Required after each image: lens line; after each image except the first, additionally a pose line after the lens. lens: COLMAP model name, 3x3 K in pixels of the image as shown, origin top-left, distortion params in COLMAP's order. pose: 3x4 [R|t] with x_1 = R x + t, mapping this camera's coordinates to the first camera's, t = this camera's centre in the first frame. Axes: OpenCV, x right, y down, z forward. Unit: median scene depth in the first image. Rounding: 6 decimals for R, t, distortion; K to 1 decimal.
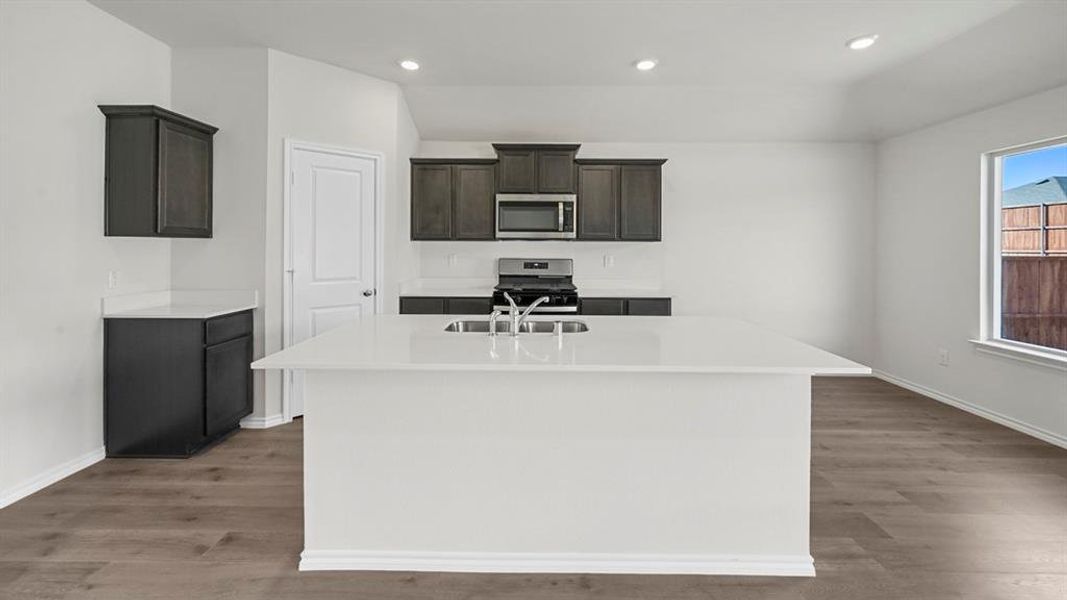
lens RADIAL K [[422.0, 0, 535.0], [0, 422.0, 248.0], [0, 0, 1]] dist [-0.005617, 0.002218]
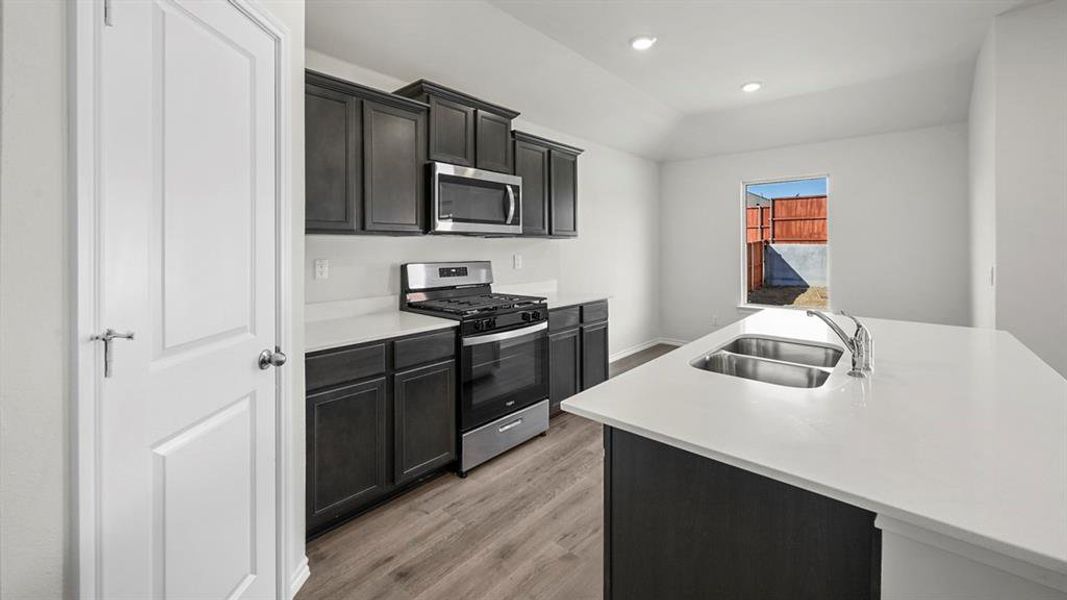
lens RADIAL K [[422.0, 0, 532.9], [0, 422.0, 244.7], [0, 0, 1]] dist [-0.005617, 0.002218]
pose [[0.657632, -0.004848, 0.753323, -0.472725], [0.006984, 0.999976, 0.000339, -0.002928], [-0.753307, 0.005038, 0.657650, 0.476396]]
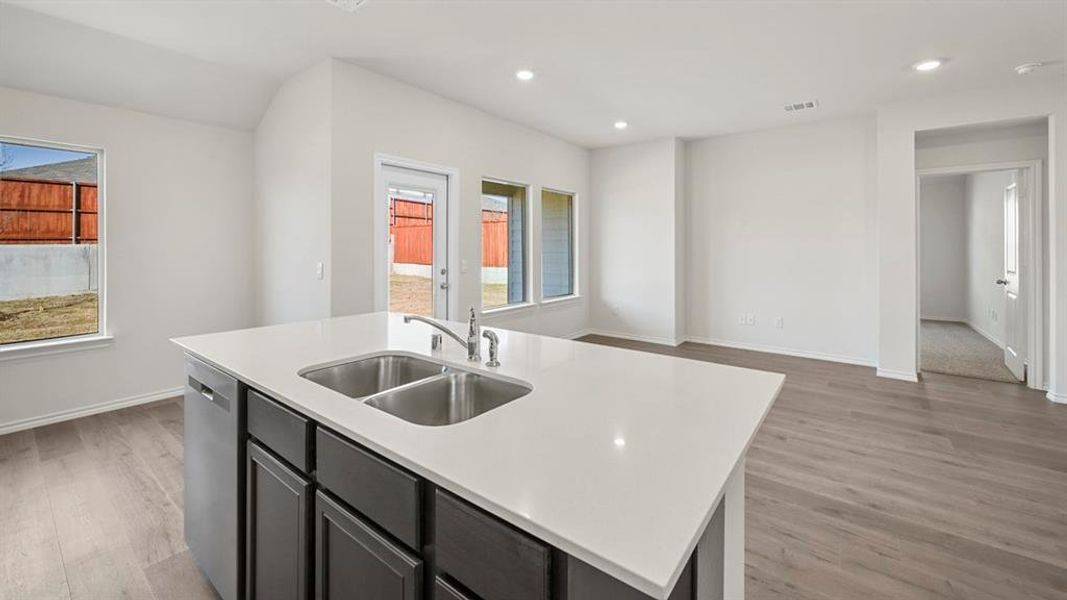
lens RADIAL K [[422.0, 0, 534.3], [0, 422.0, 243.7], [0, 0, 1]] dist [-0.005617, 0.002218]
pose [[-0.796487, -0.001060, 0.604655, -0.298516], [-0.003330, 0.999991, -0.002634, -0.000329], [-0.604647, -0.004111, -0.796483, 0.769298]]
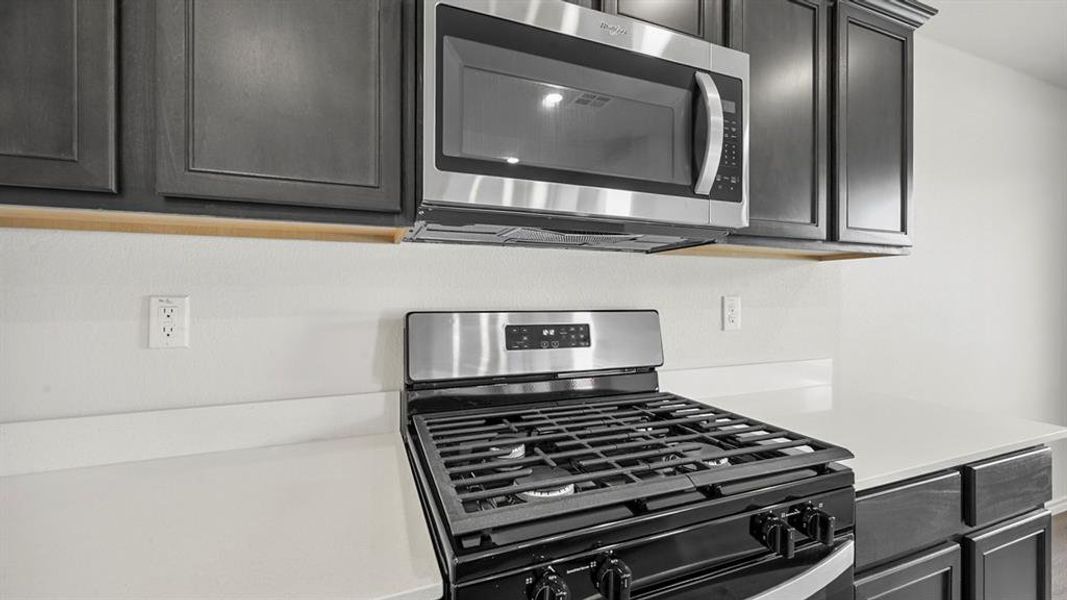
lens RADIAL K [[422.0, 0, 533.9], [0, 422.0, 294.0], [0, 0, 1]] dist [-0.005617, 0.002218]
pose [[0.925681, -0.004191, 0.378283, -0.117115], [0.002245, 0.999982, 0.005585, 0.014407], [-0.378300, -0.004320, 0.925673, 0.815772]]
